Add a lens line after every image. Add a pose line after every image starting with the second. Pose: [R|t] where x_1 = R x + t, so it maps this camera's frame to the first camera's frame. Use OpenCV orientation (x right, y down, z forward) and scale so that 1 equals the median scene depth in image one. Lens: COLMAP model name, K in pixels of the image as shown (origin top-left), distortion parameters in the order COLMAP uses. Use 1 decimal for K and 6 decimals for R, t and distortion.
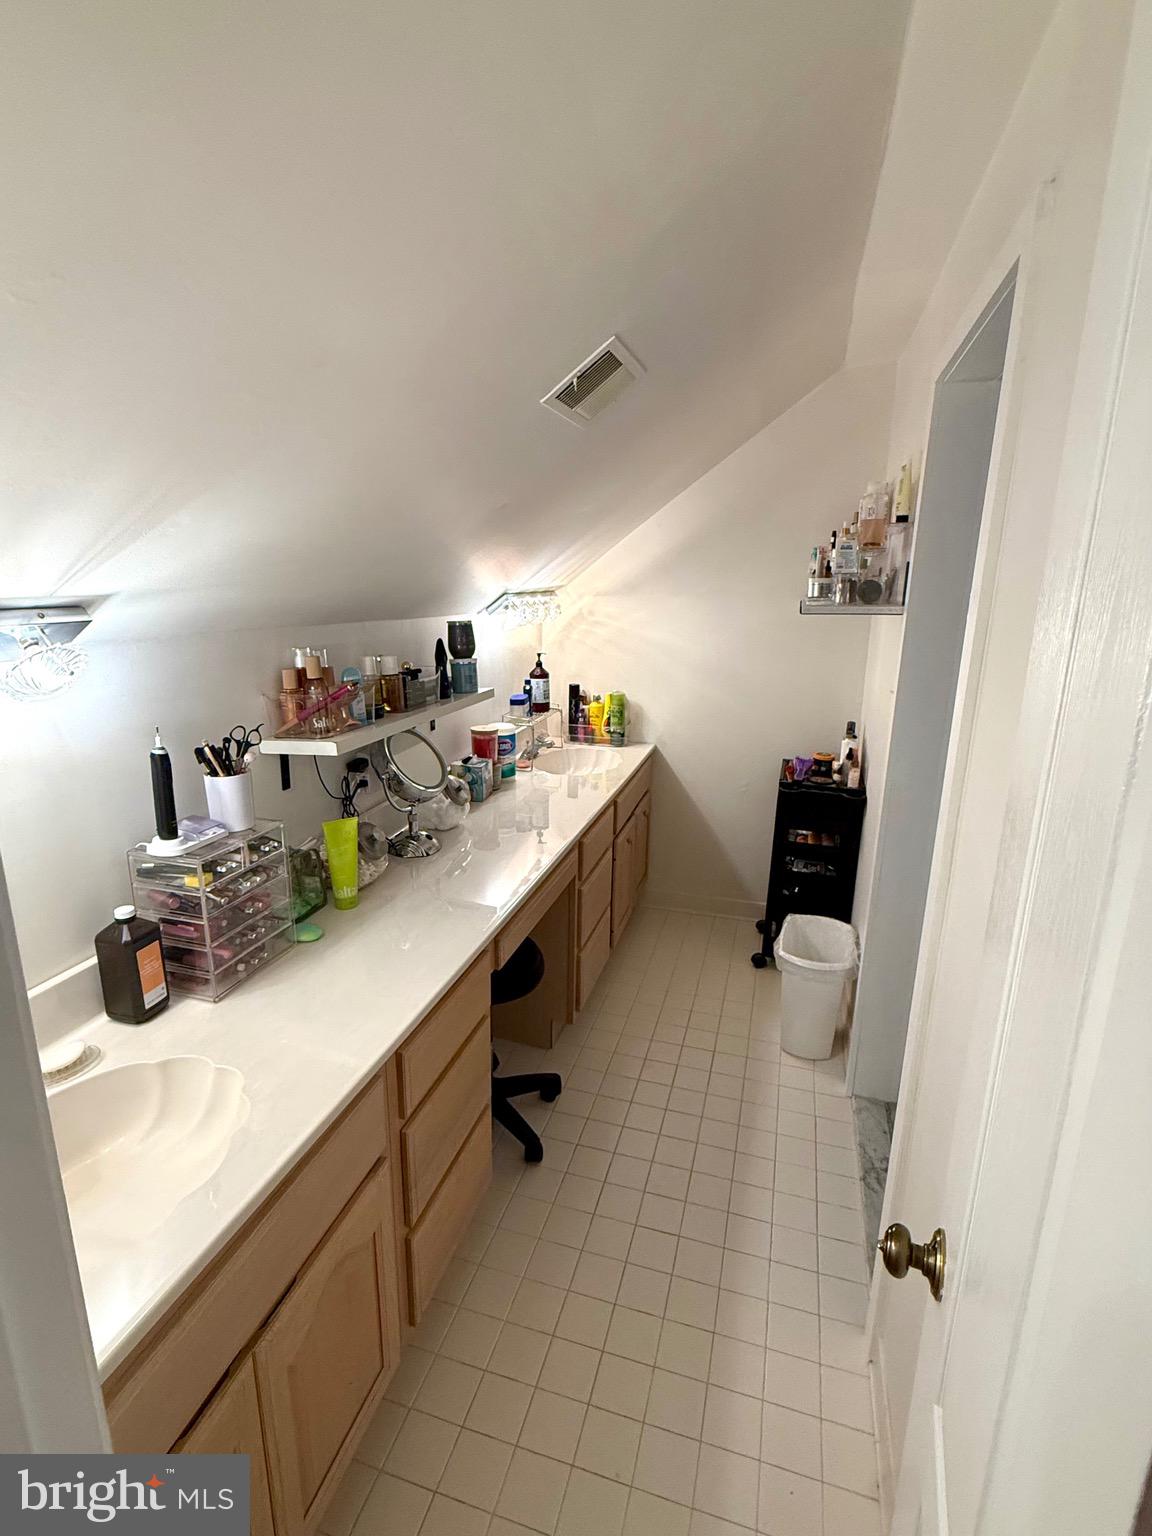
lens RADIAL K [[744.6, 0, 576.0], [0, 744.6, 768.0], [0, 0, 1]] dist [0.000278, 0.000023]
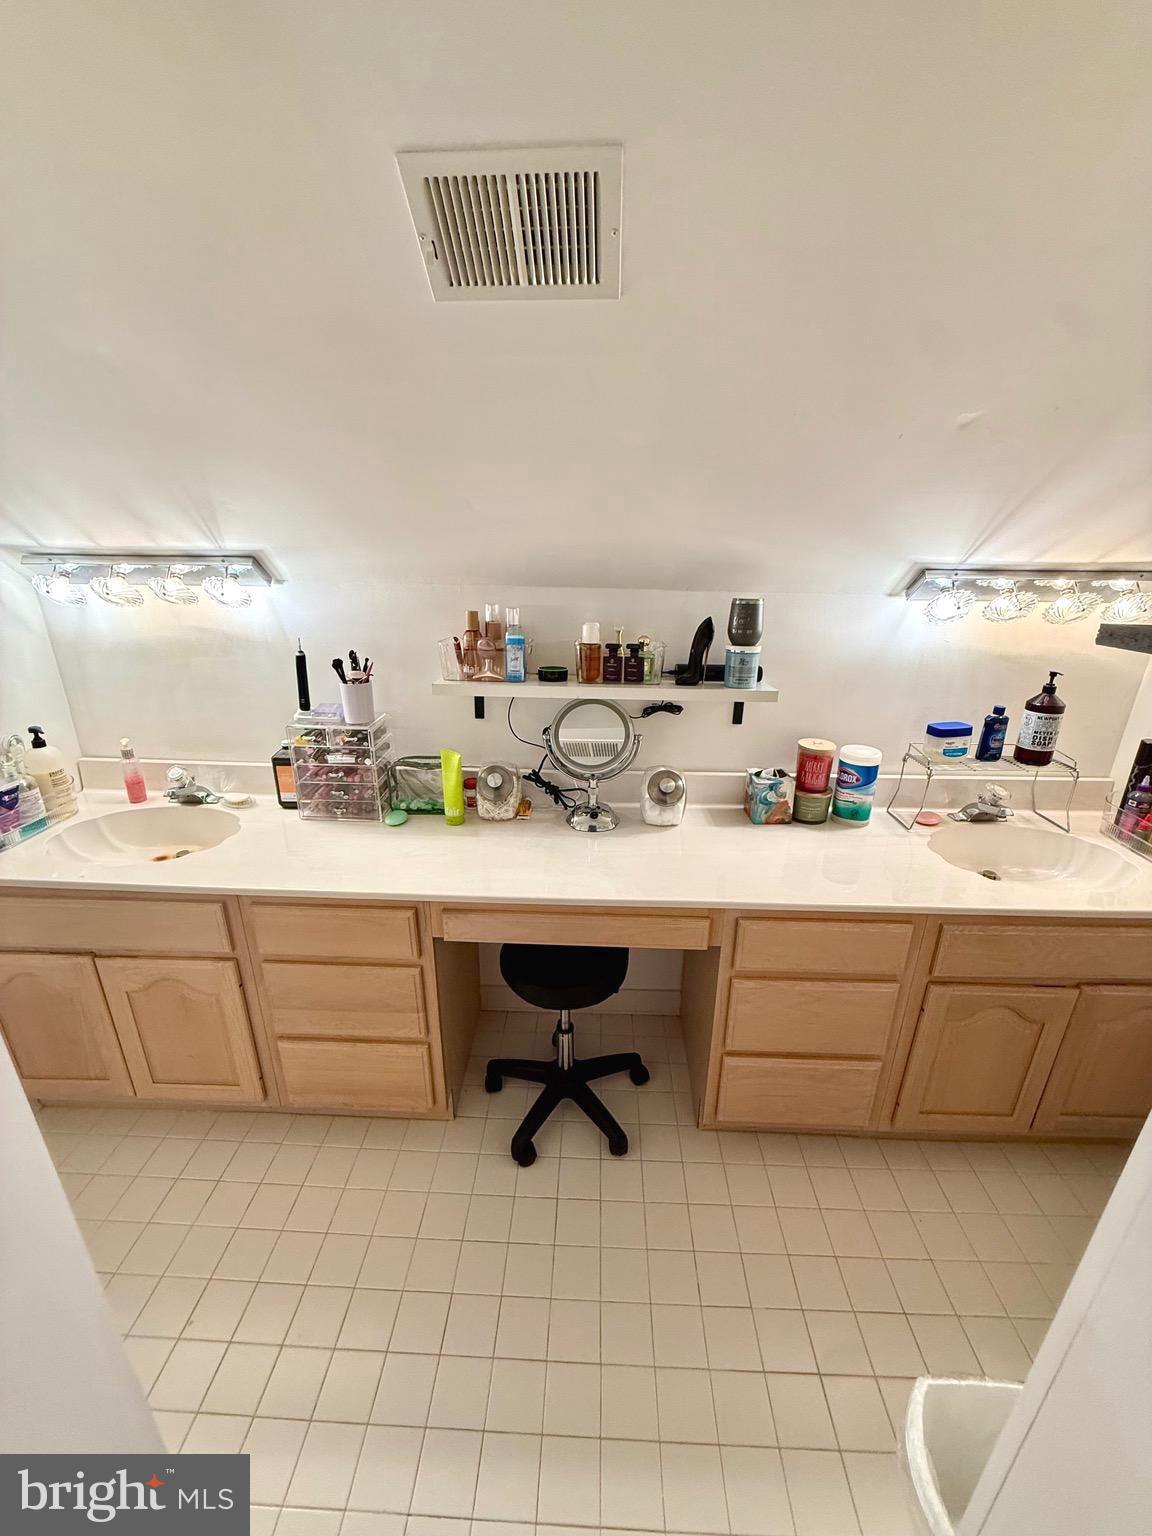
lens RADIAL K [[607.9, 0, 572.3], [0, 607.9, 764.6], [0, 0, 1]] dist [-0.001364, -0.000227]
pose [[0.244327, 0.330826, -0.911515, 0.454191], [-0.247387, 0.930164, 0.271284, -0.161945], [0.937606, 0.159215, 0.309106, 0.647213]]
